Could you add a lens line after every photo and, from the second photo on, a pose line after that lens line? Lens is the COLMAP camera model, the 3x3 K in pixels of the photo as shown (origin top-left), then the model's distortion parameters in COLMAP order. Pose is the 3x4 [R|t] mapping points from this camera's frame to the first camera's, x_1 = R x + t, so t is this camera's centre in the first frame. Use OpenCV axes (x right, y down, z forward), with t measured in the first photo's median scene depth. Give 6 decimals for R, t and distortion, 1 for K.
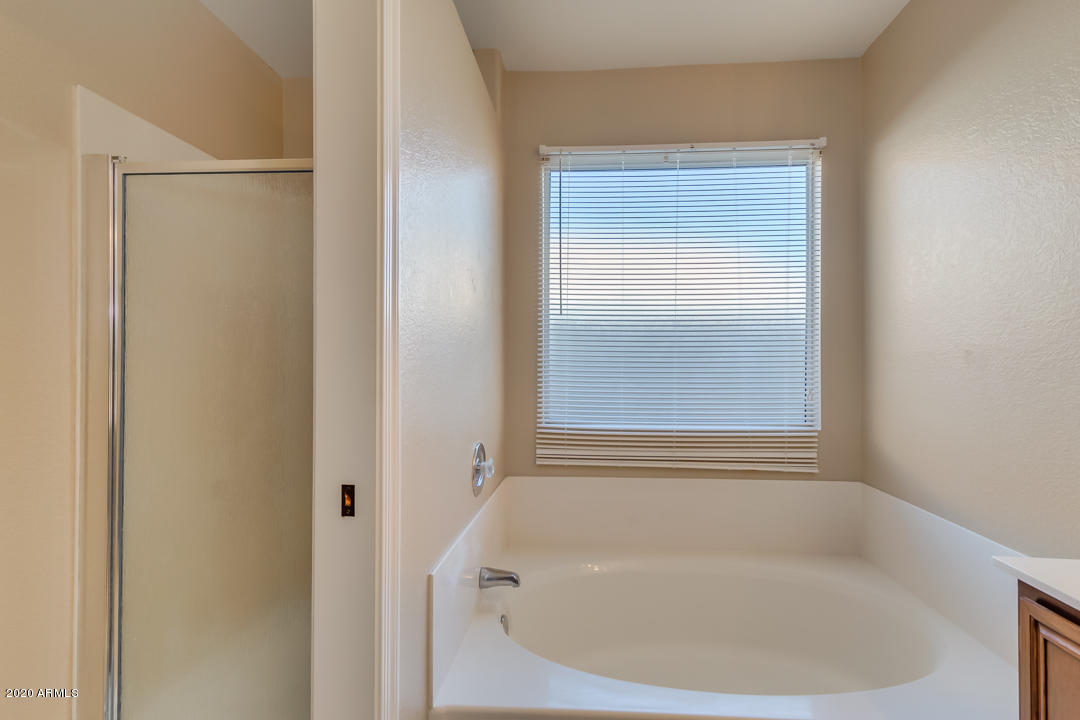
lens RADIAL K [[550.4, 0, 540.0], [0, 550.4, 360.0], [0, 0, 1]] dist [-0.002990, -0.000866]
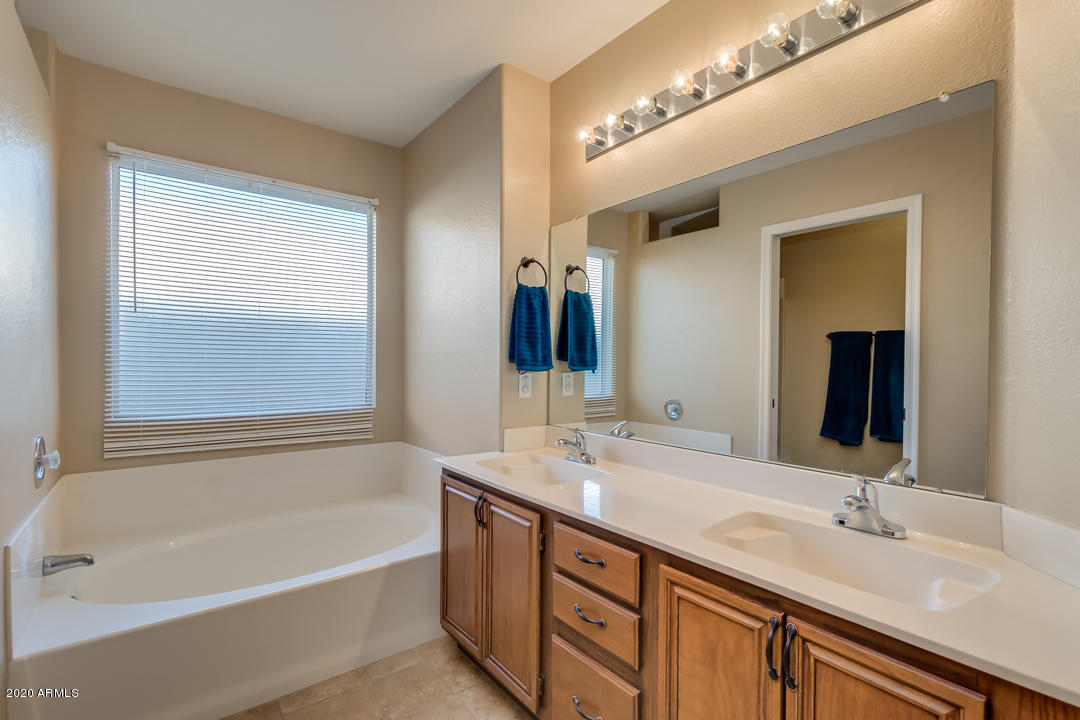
lens RADIAL K [[494.9, 0, 540.6], [0, 494.9, 365.8], [0, 0, 1]] dist [0.005085, -0.000176]
pose [[0.732845, -0.004277, 0.680382, -0.043064], [-0.009383, 0.999822, 0.016391, -0.003241], [-0.680331, -0.018396, 0.732674, -0.232761]]
